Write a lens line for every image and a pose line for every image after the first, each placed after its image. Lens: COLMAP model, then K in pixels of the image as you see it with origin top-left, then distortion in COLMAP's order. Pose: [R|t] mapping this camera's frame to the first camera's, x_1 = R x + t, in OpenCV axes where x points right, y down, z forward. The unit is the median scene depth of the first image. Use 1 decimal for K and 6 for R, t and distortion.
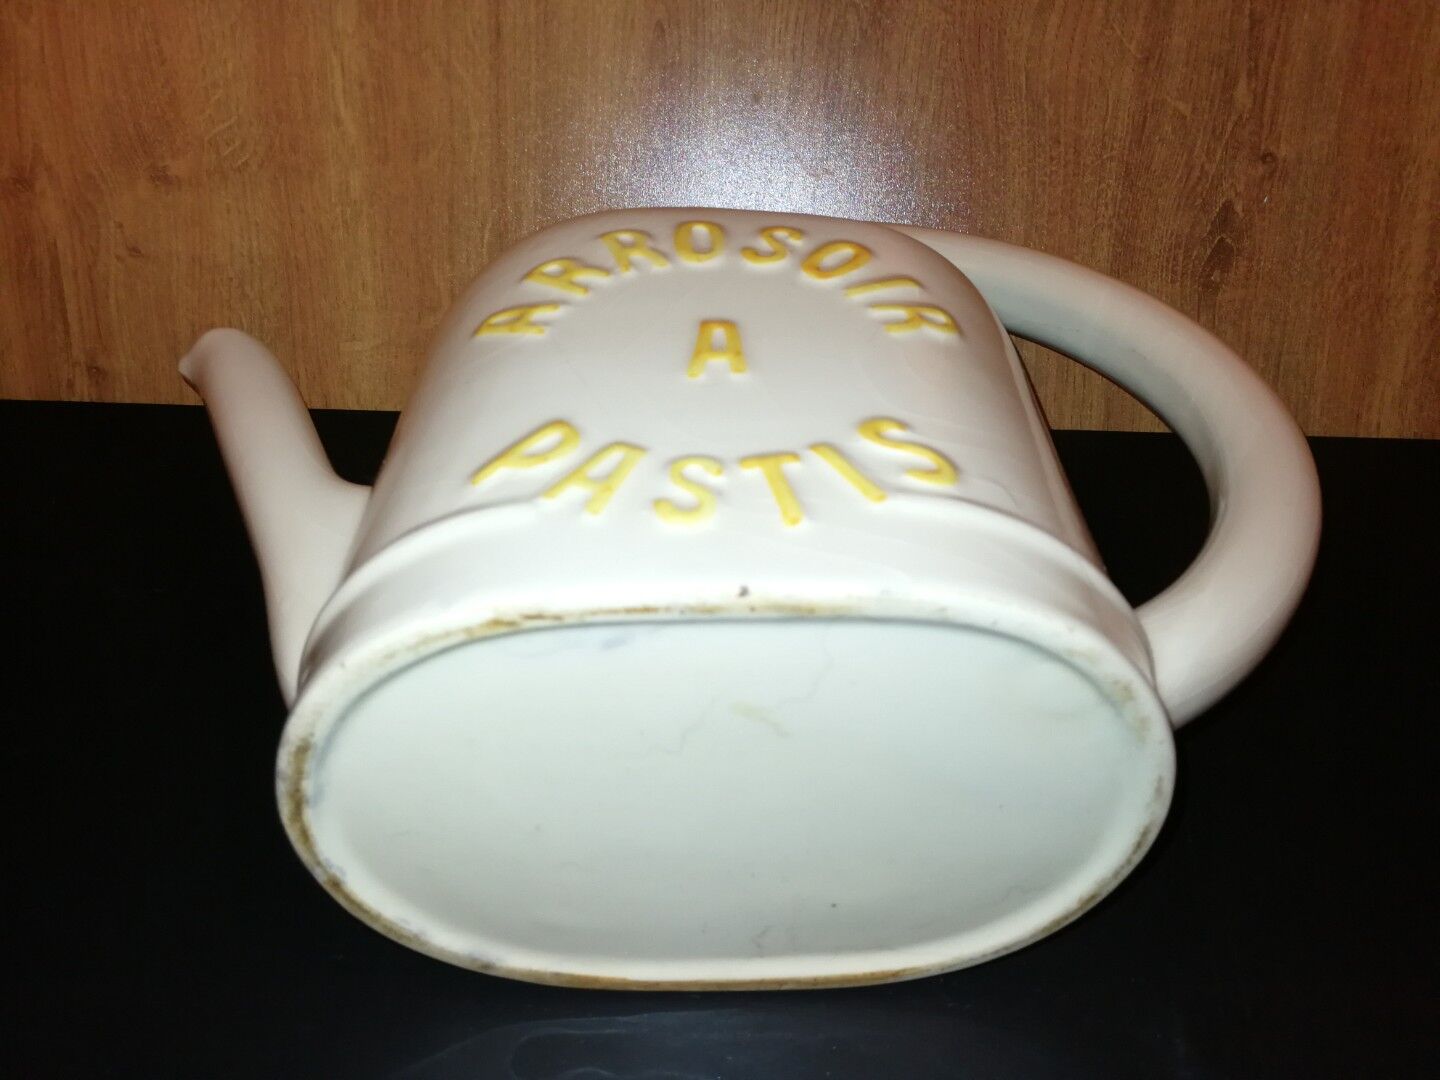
lens RADIAL K [[1273.1, 0, 740.2], [0, 1273.1, 564.4], [0, 0, 1]] dist [0.007844, -0.024782]
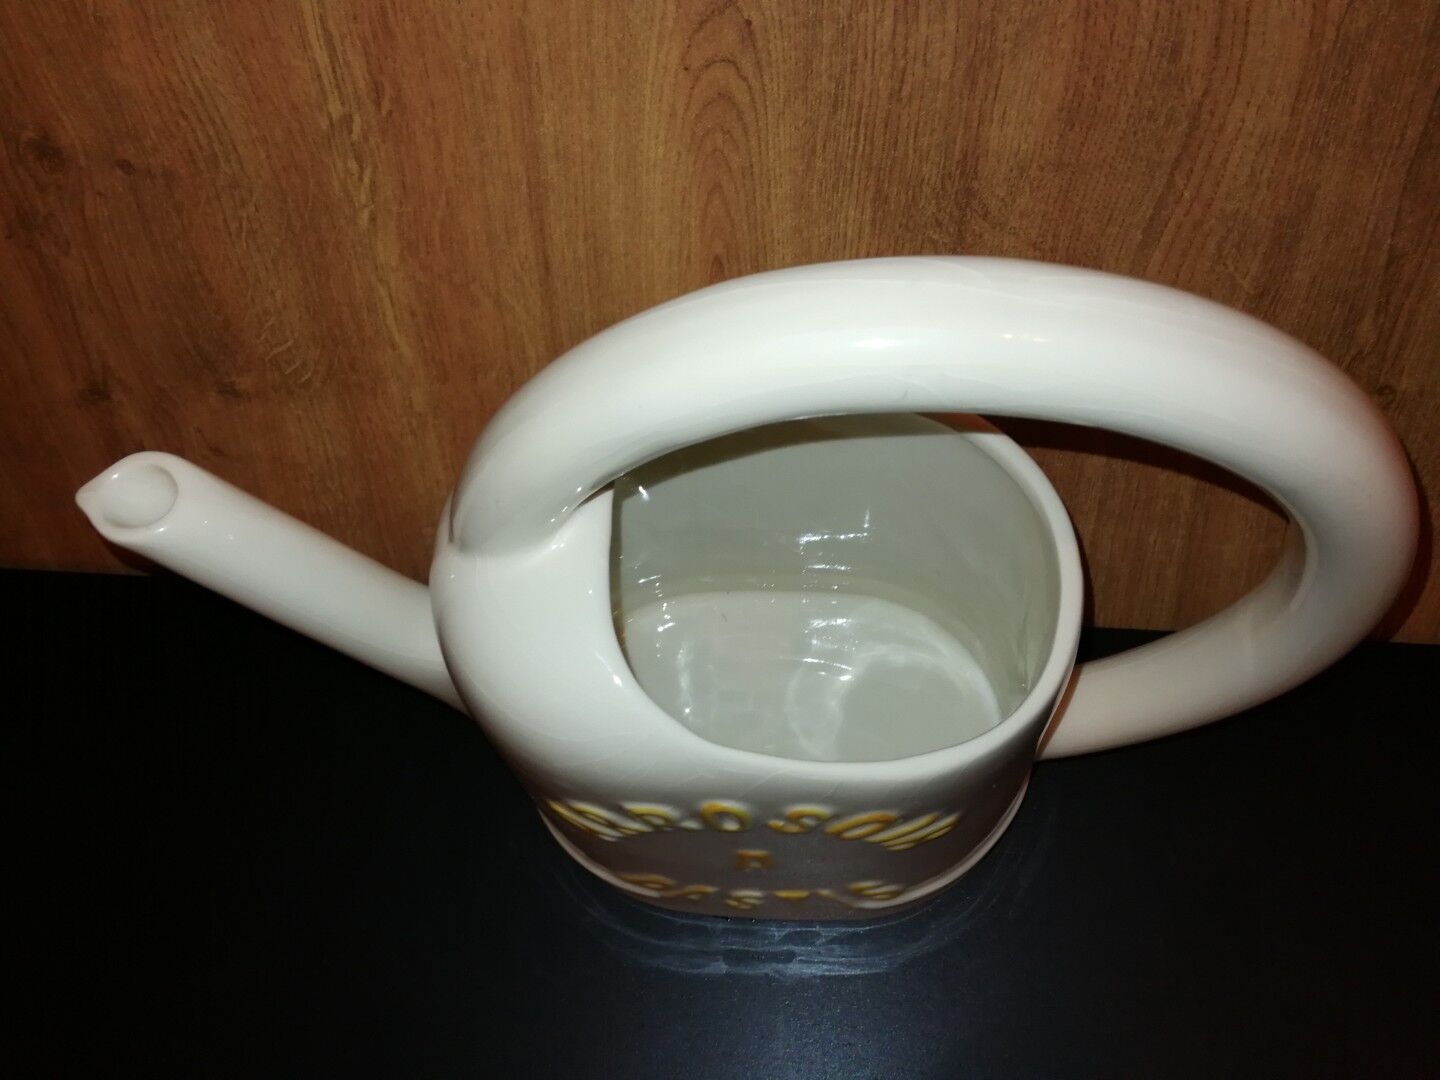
lens RADIAL K [[1273.1, 0, 729.6], [0, 1273.1, 548.9], [0, 0, 1]] dist [0.007844, -0.024782]
pose [[0.994663, 0.015759, -0.101962, 0.041934], [0.025197, 0.921236, 0.388188, -0.580626], [0.100049, -0.388686, 0.915922, 0.074071]]
